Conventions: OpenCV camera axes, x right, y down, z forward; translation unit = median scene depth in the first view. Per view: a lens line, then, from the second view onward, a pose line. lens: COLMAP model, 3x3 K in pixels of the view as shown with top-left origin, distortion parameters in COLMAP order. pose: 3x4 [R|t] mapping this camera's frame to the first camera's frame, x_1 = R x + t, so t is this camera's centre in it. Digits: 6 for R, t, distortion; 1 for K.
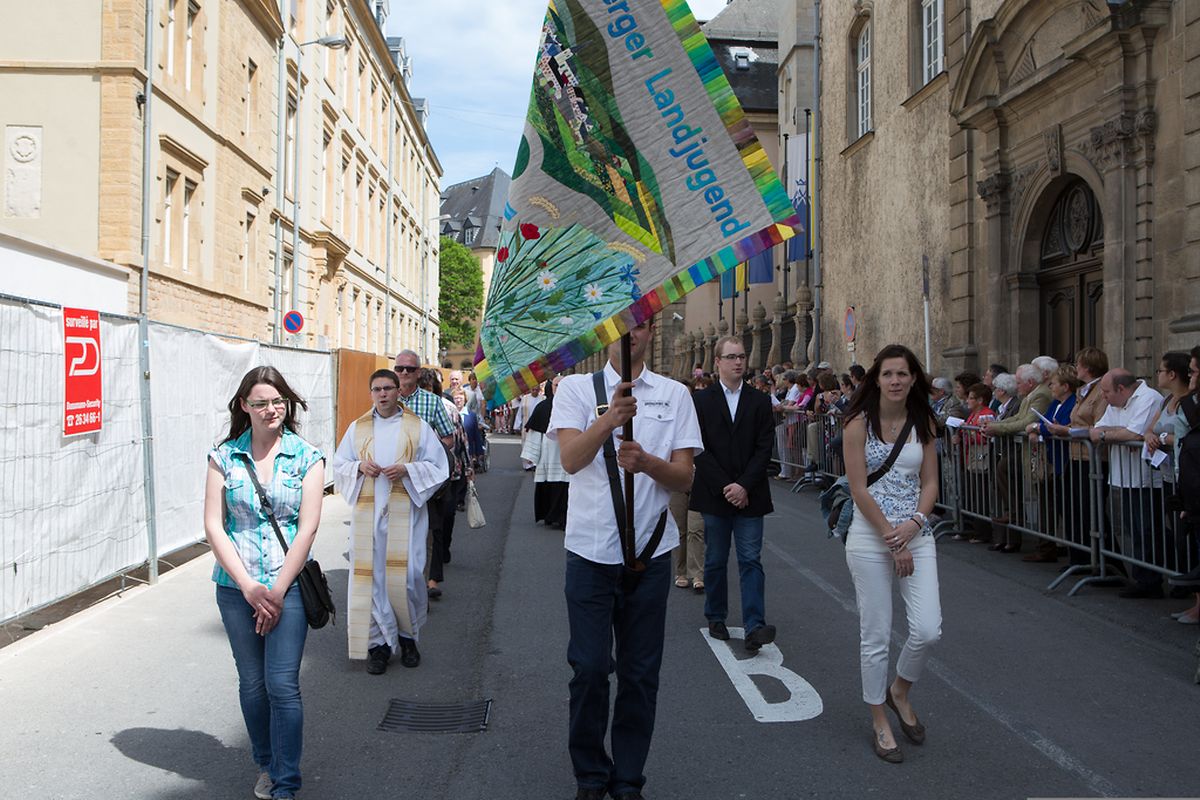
lens RADIAL K [[1105.3, 0, 607.4], [0, 1105.3, 363.0], [0, 0, 1]] dist [-0.014835, 0.013808]
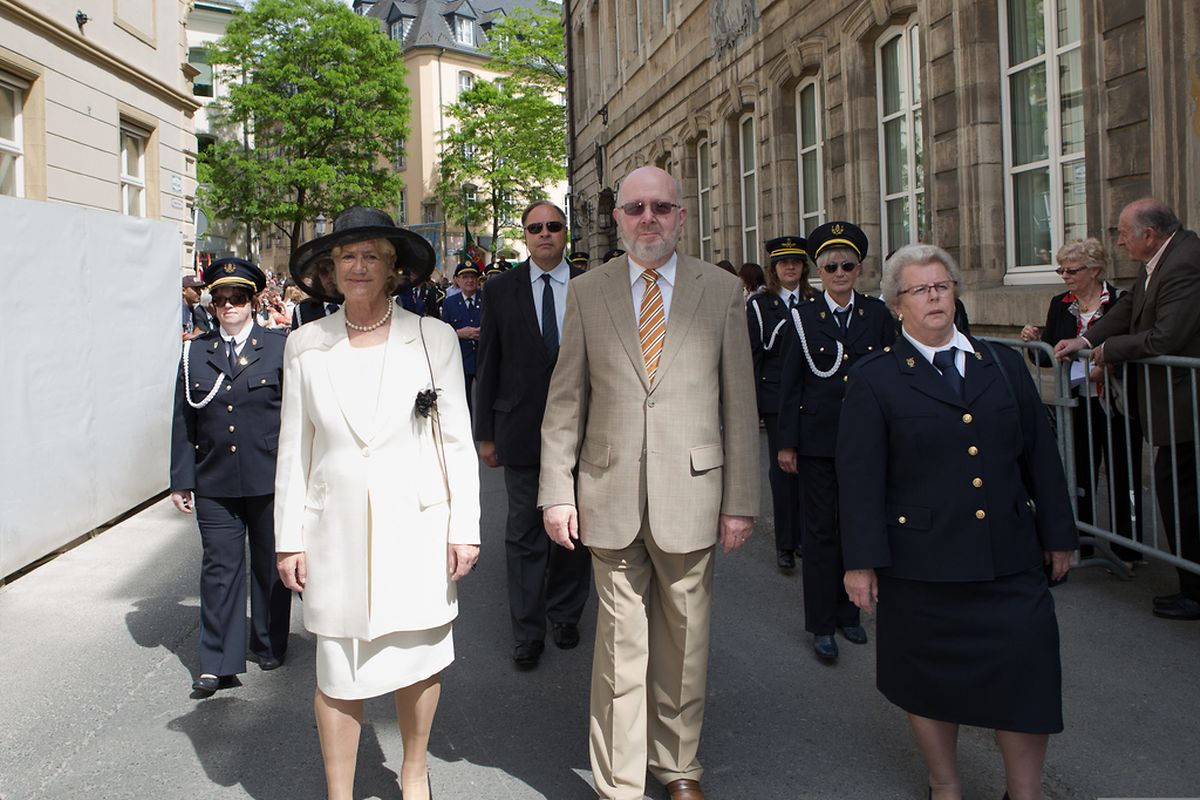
lens RADIAL K [[528.0, 0, 560.2], [0, 528.0, 298.9], [0, 0, 1]] dist [-0.002659, 0.000113]
pose [[0.998584, -0.044859, -0.028585, -0.059571], [0.046039, 0.998053, 0.042079, 0.024871], [0.026642, -0.043336, 0.998705, 1.131514]]
